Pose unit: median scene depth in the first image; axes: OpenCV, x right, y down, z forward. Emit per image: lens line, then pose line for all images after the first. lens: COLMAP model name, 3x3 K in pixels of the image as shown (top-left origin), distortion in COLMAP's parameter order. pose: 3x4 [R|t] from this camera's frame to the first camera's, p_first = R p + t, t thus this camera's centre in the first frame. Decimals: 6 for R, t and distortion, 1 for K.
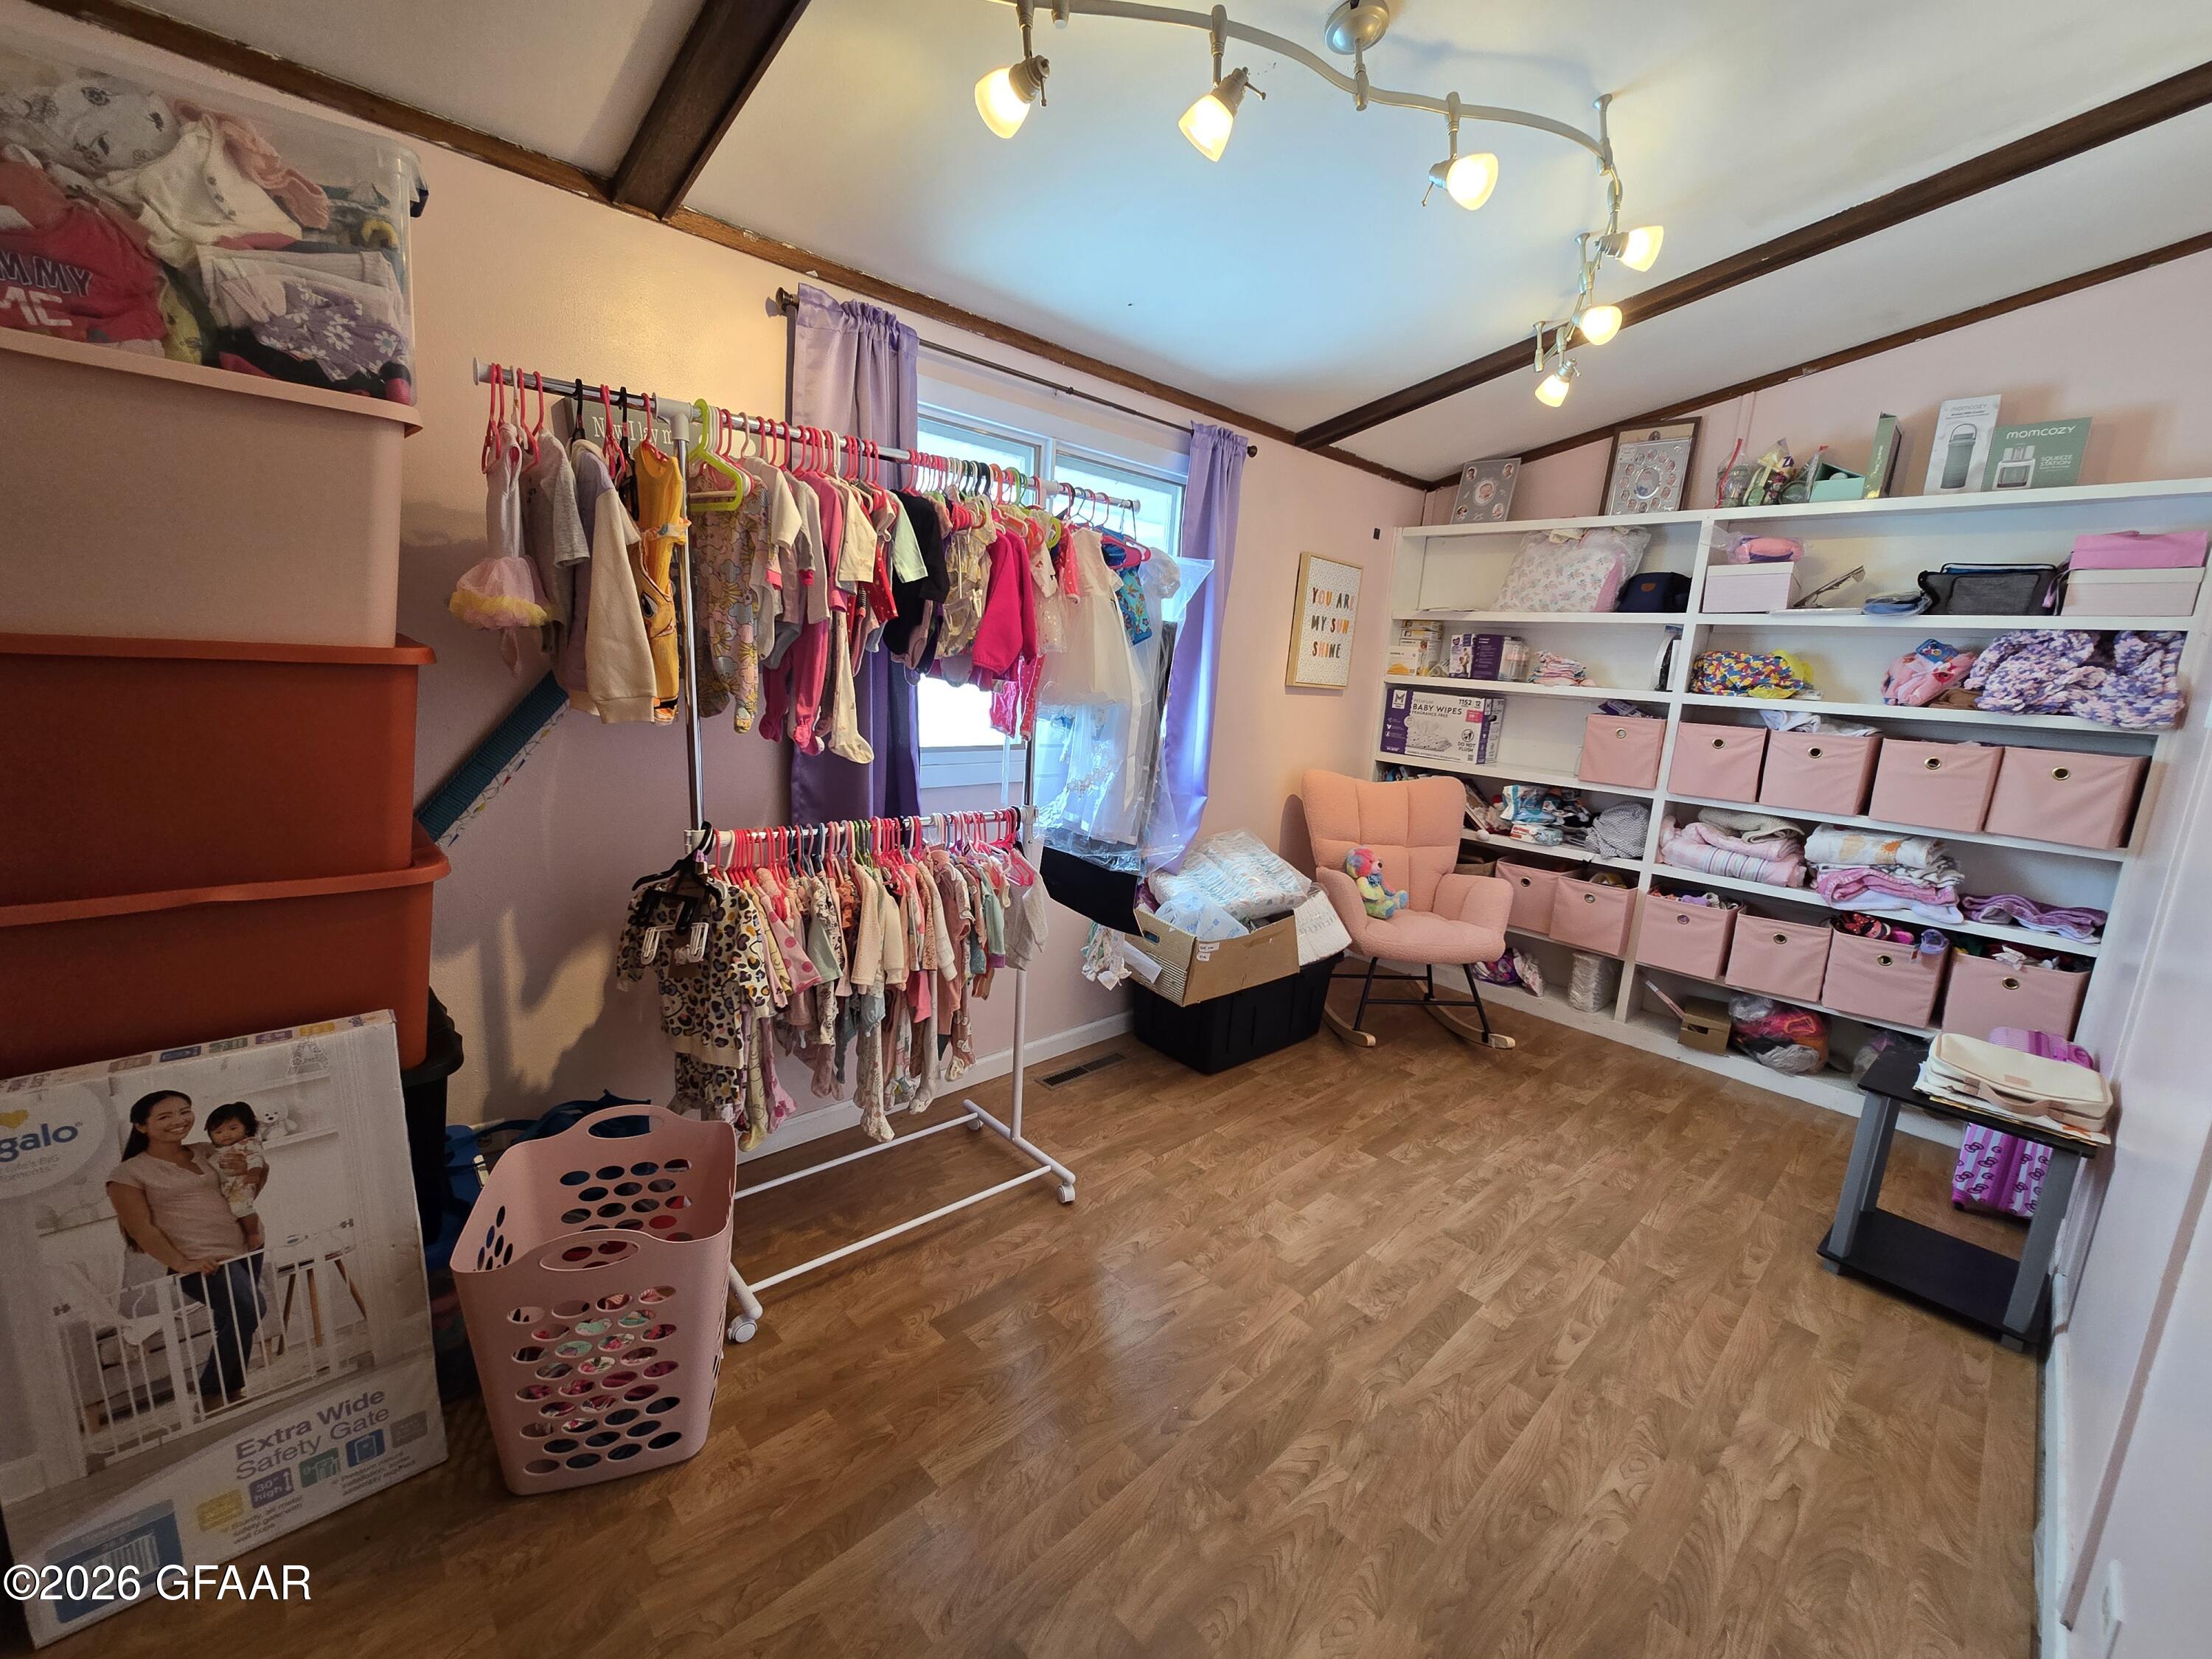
lens RADIAL K [[895.9, 0, 1103.0], [0, 895.9, 830.8], [0, 0, 1]] dist [-0.001491, 0.000297]
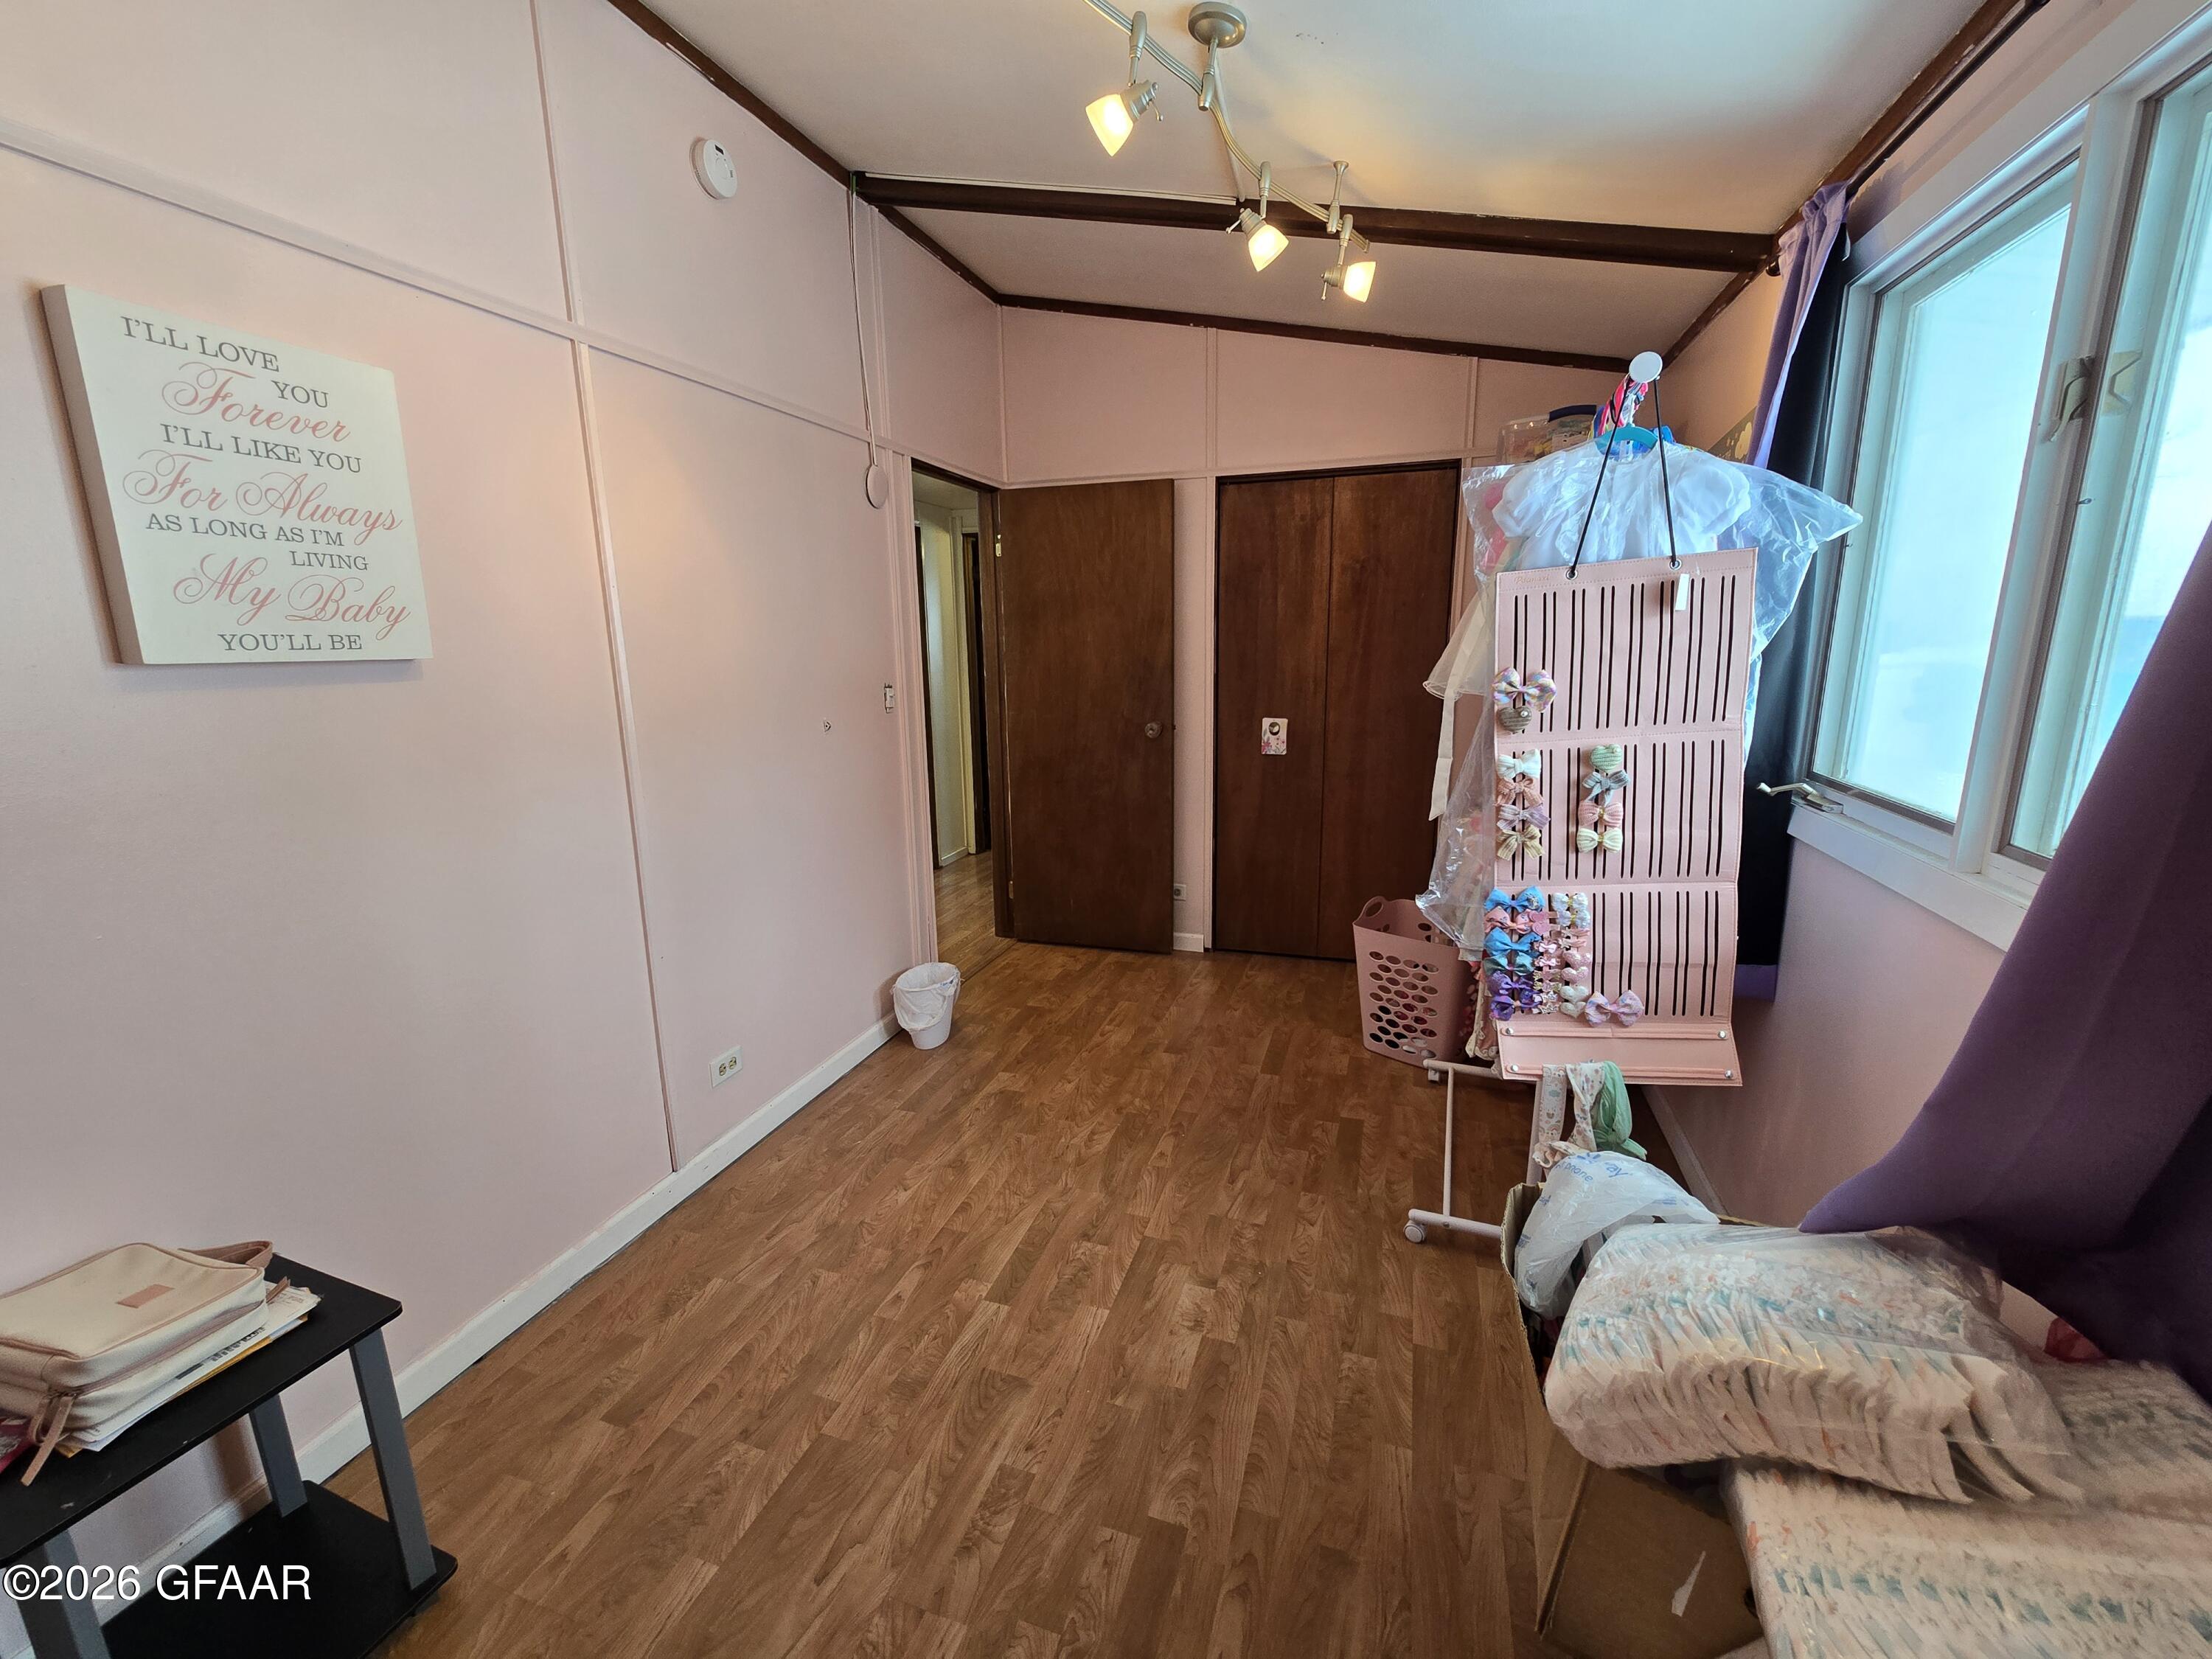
lens RADIAL K [[895.9, 0, 1103.0], [0, 895.9, 830.8], [0, 0, 1]] dist [-0.001491, 0.000297]
pose [[-0.882332, 0.055718, -0.467318, 0.777205], [-0.127298, 0.927699, 0.350957, -0.302203], [0.453085, 0.369149, -0.811445, 1.752165]]
